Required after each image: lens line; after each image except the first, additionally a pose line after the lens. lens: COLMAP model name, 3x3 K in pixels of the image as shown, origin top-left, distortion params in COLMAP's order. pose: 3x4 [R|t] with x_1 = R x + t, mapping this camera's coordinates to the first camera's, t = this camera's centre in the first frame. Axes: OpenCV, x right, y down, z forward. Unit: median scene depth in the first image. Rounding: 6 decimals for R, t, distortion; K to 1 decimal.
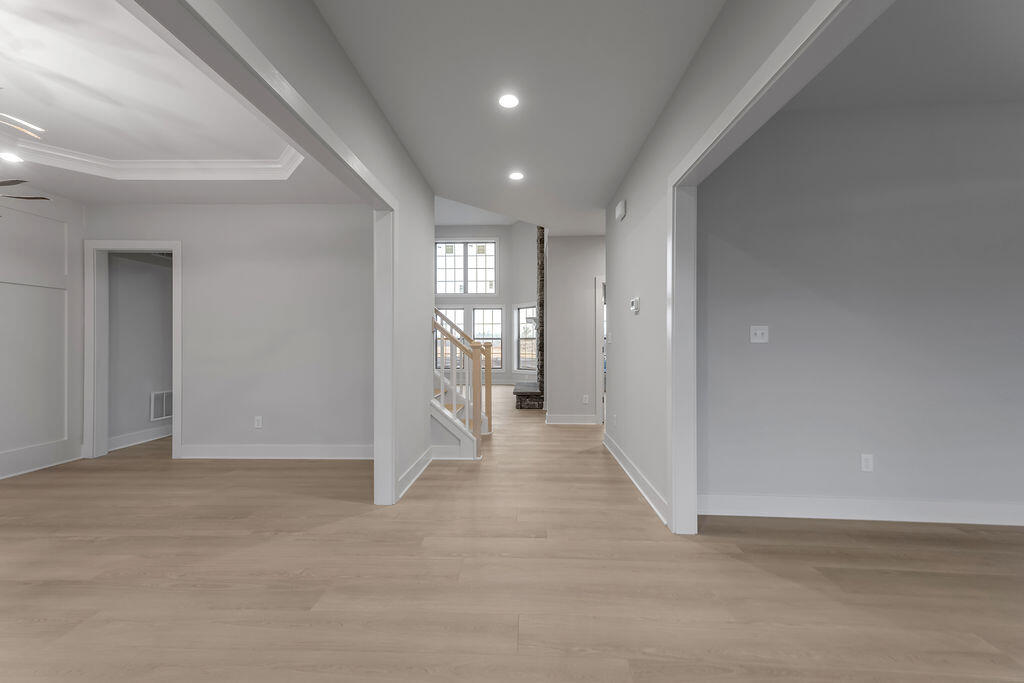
lens RADIAL K [[447.7, 0, 510.2], [0, 447.7, 342.0], [0, 0, 1]] dist [0.031240, 0.000684]
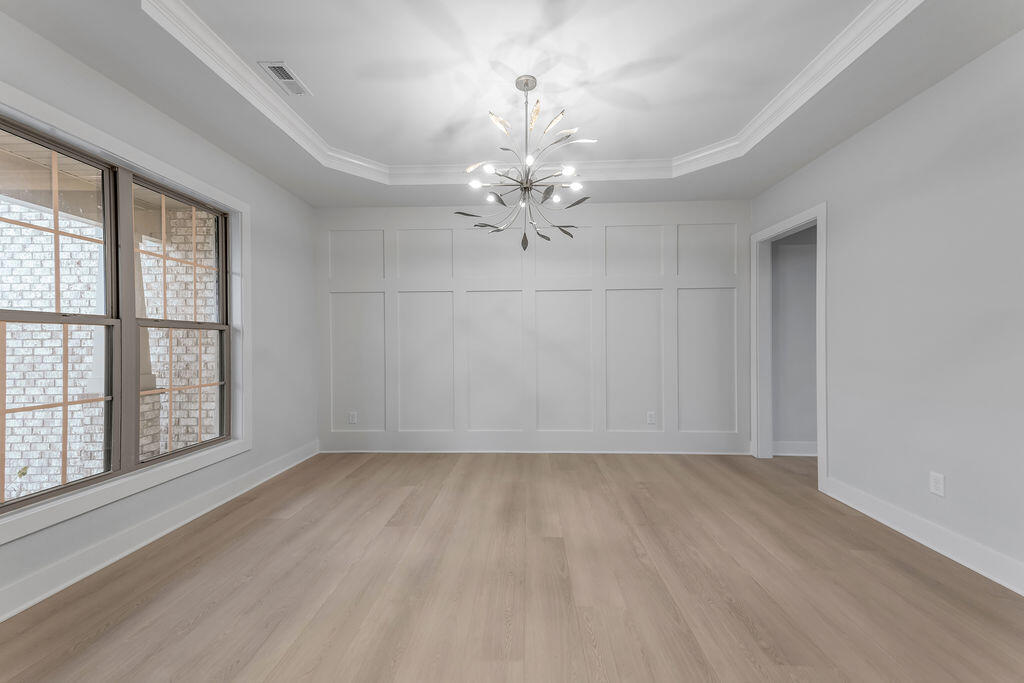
lens RADIAL K [[394.4, 0, 514.3], [0, 394.4, 341.3], [0, 0, 1]] dist [0.019091, -0.000251]
pose [[0.020485, 0.000384, -0.999790, -0.099884], [0.004914, 0.999988, 0.000484, 0.004035], [0.999778, -0.004923, 0.020483, 0.589125]]
